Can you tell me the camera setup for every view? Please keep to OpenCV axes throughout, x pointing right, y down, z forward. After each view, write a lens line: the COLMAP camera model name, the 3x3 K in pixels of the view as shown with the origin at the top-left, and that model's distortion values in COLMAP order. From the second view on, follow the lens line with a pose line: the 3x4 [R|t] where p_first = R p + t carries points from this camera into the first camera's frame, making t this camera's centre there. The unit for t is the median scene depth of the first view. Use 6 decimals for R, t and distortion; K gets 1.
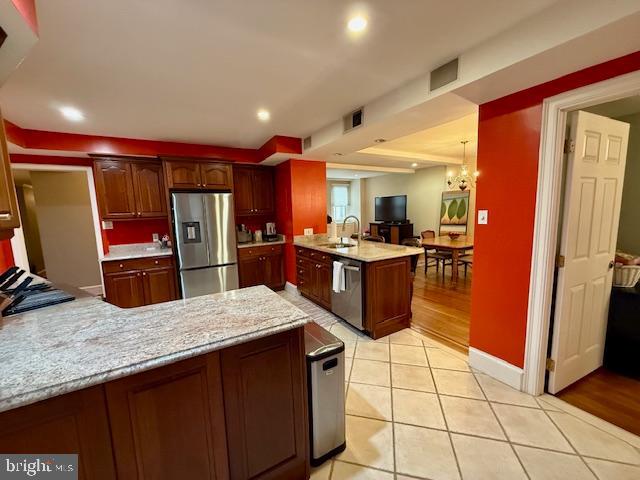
lens RADIAL K [[259.1, 0, 318.4], [0, 259.1, 241.3], [0, 0, 1]] dist [-0.000885, 0.000435]
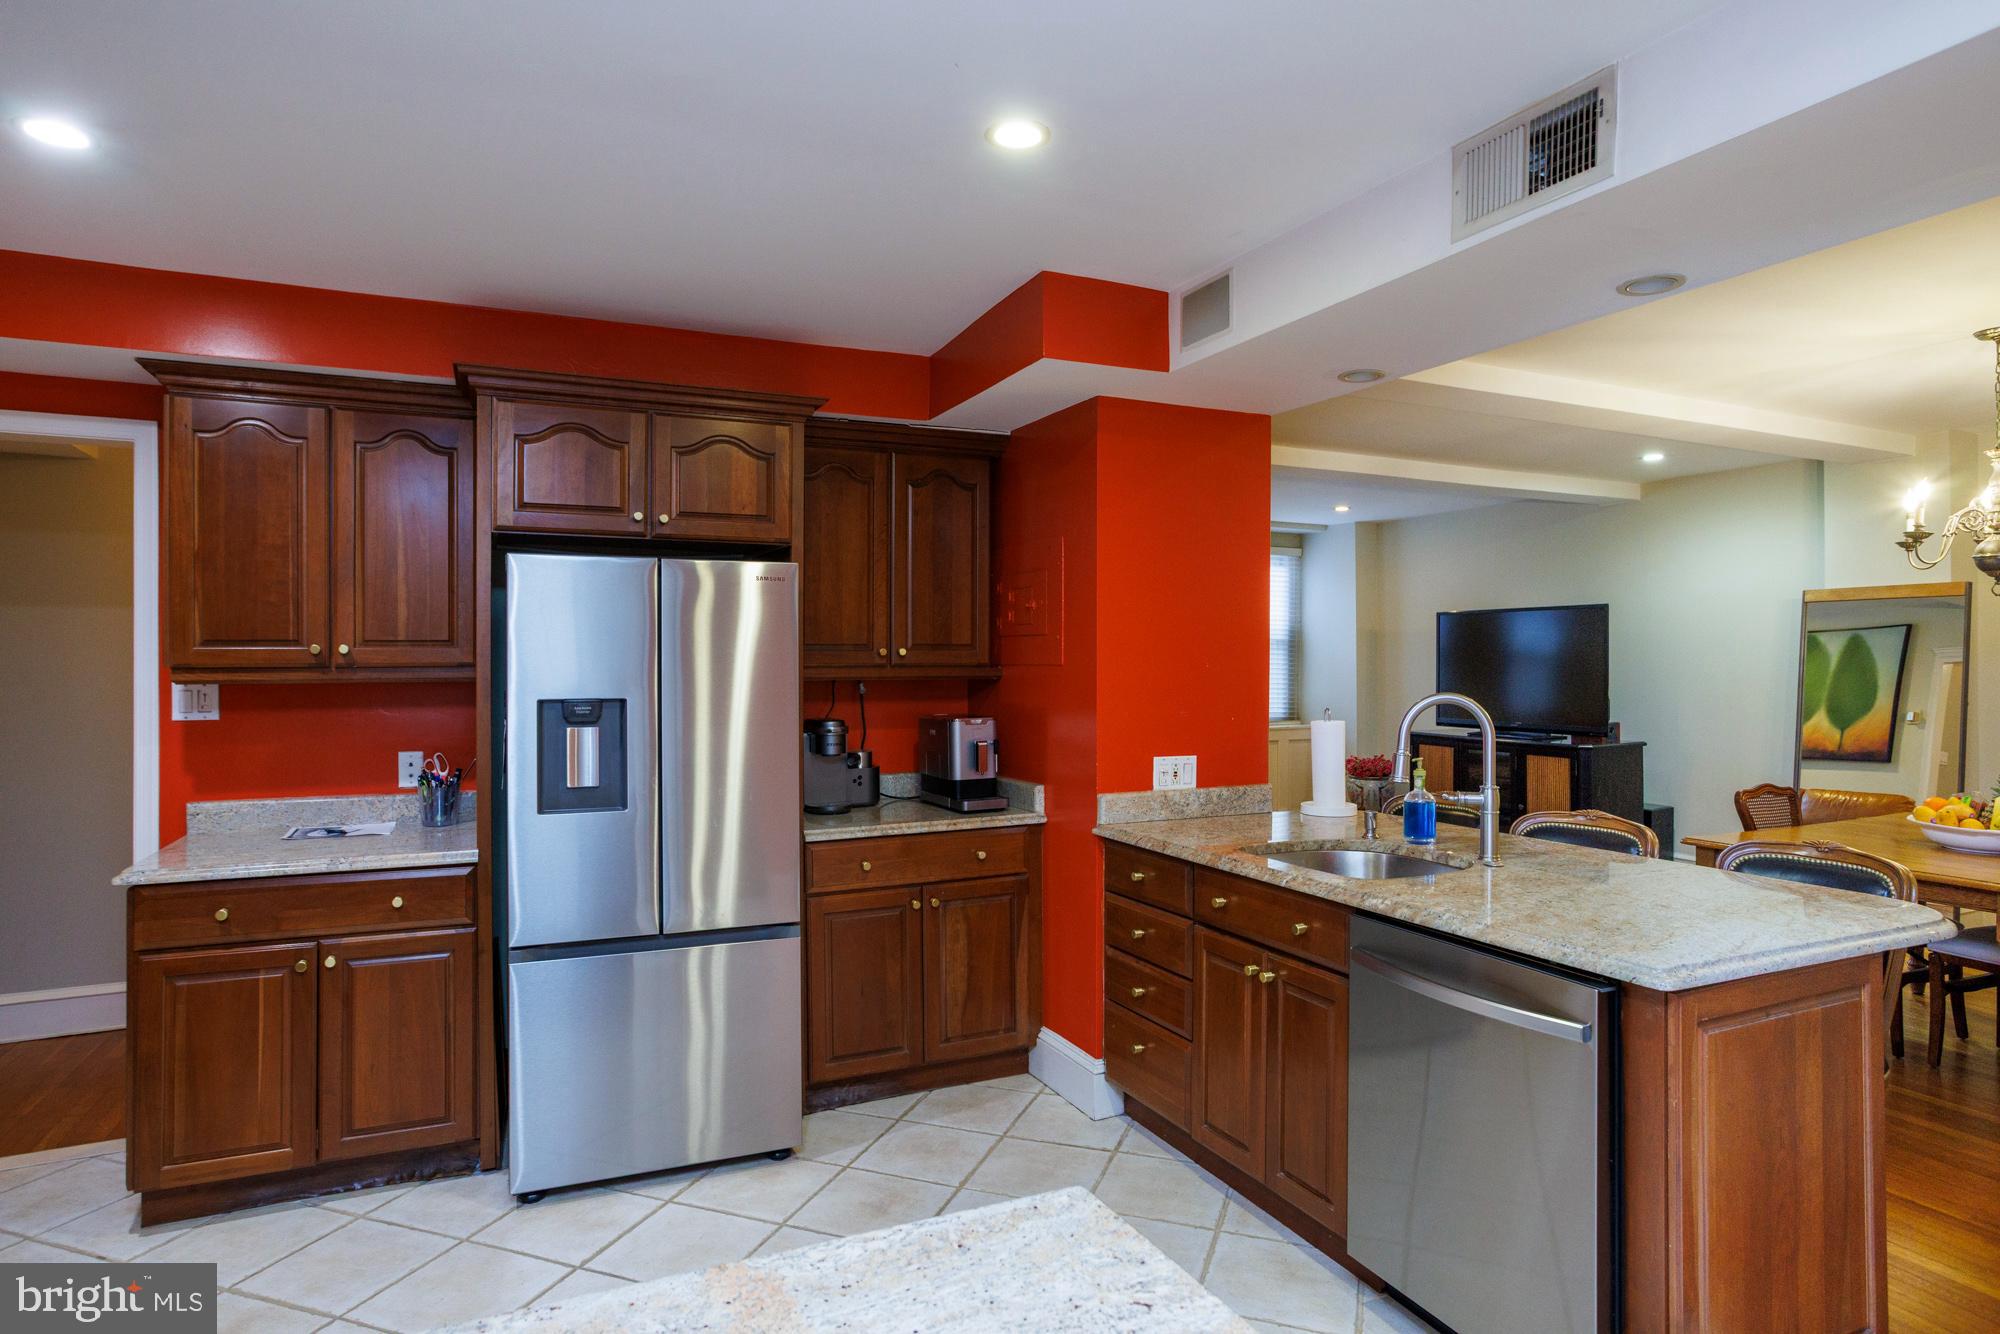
lens RADIAL K [[1132.7, 0, 1003.4], [0, 1132.7, 665.2], [0, 0, 1]] dist [-0.017360, -0.000638]
pose [[0.995508, 0.031018, -0.089451, -0.095598], [-0.041384, 0.992332, -0.116463, -0.013278], [0.085152, 0.119642, 0.989159, 0.168693]]
